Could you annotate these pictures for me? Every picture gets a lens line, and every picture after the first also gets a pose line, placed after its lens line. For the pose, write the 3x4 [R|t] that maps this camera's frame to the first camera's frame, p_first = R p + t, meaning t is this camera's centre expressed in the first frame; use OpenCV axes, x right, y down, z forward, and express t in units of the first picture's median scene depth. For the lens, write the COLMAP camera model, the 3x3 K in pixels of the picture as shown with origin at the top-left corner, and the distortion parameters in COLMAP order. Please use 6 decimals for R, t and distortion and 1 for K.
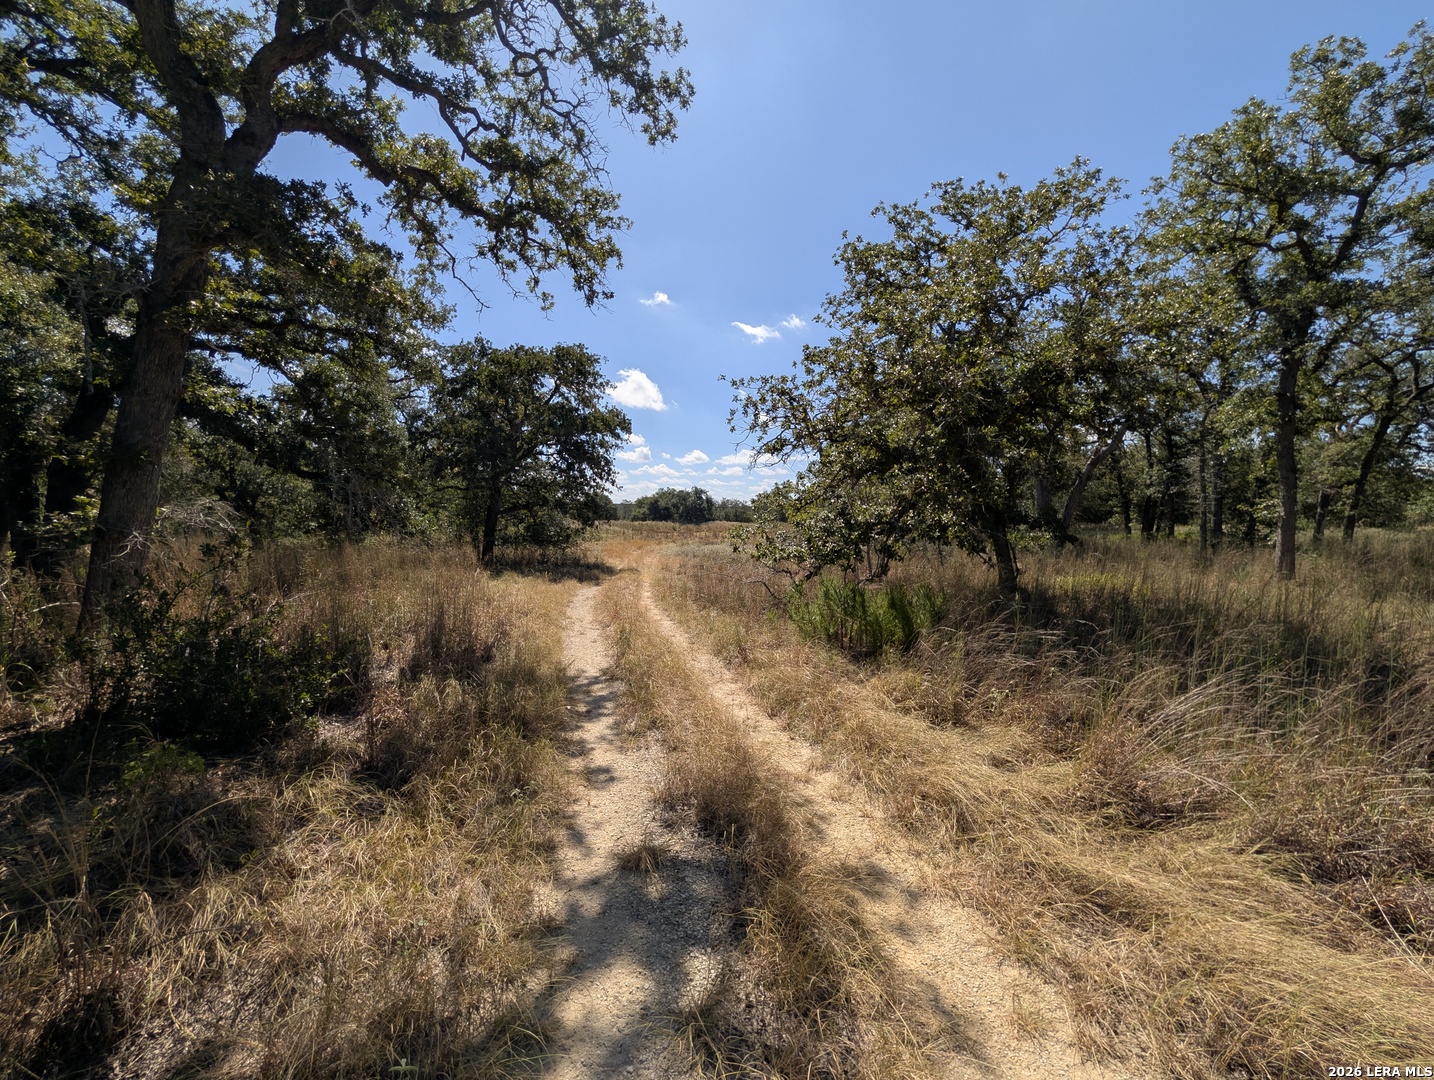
lens RADIAL K [[515.9, 0, 717.1], [0, 515.9, 539.3], [0, 0, 1]] dist [0.001485, -0.000442]
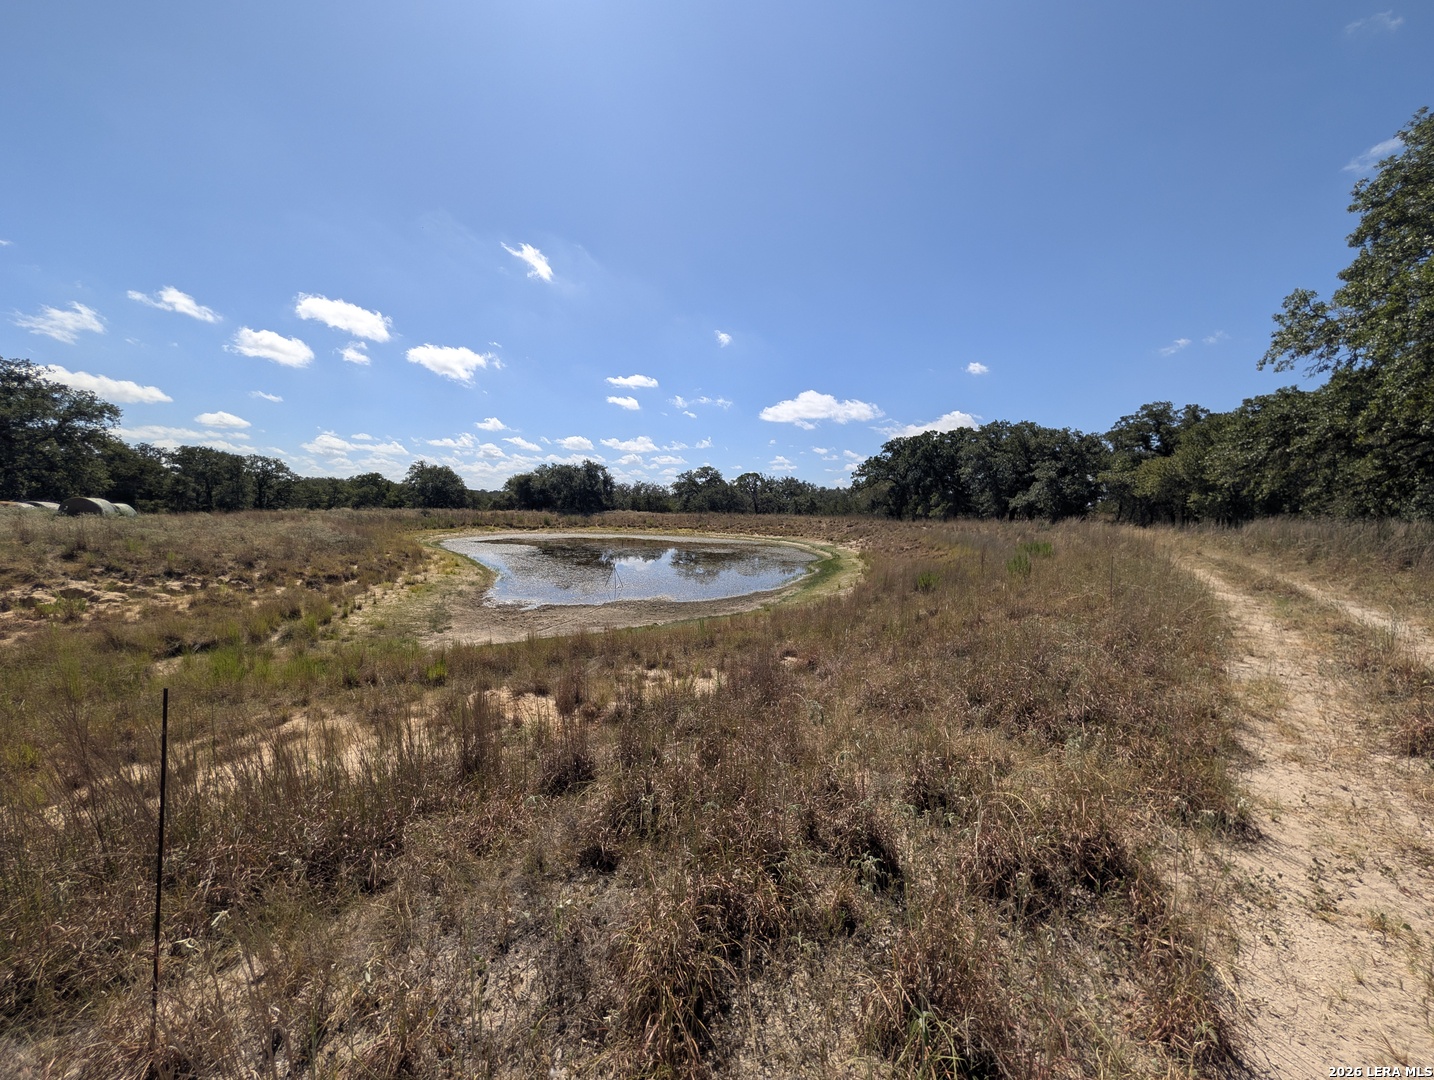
lens RADIAL K [[515.9, 0, 707.8], [0, 515.9, 538.5], [0, 0, 1]] dist [0.001485, -0.000442]
pose [[0.992738, -0.000947, 0.120292, 0.034535], [-0.001728, 0.999754, 0.022129, -0.012952], [-0.120283, -0.022176, 0.992492, 0.294927]]
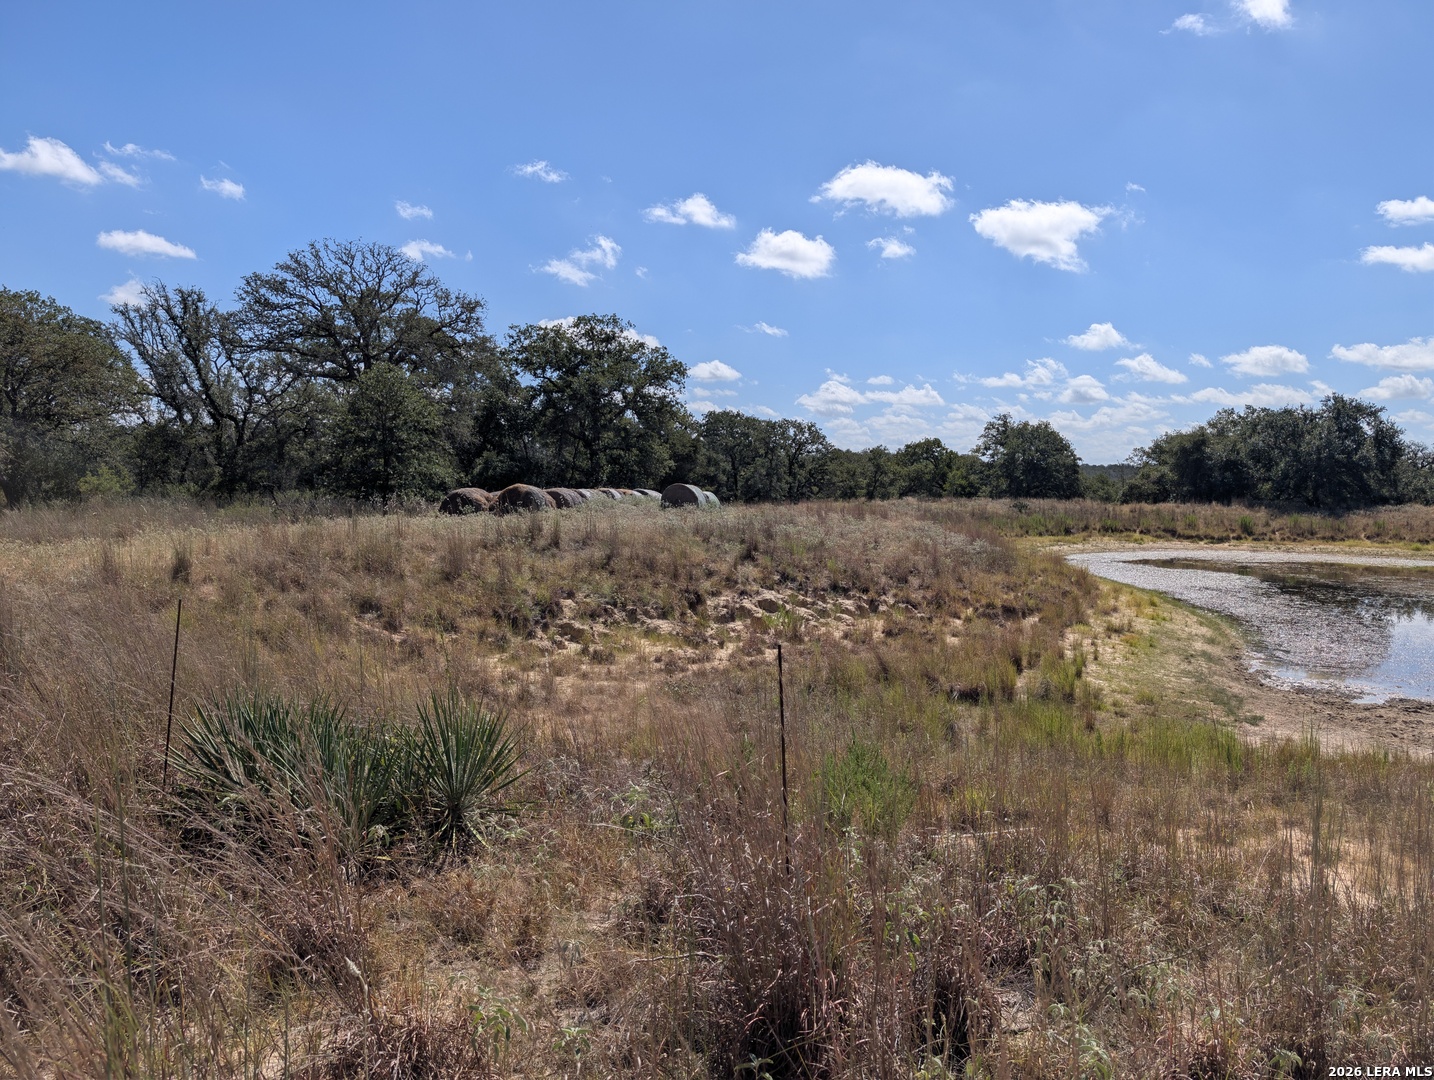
lens RADIAL K [[1007.6, 0, 725.2], [0, 1007.6, 574.4], [0, 0, 1]] dist [0.002838, -0.025496]
pose [[0.825552, 0.052370, -0.561890, 0.000507], [-0.029221, 0.998316, 0.050114, -0.012079], [0.563569, -0.024953, 0.825692, 0.274817]]
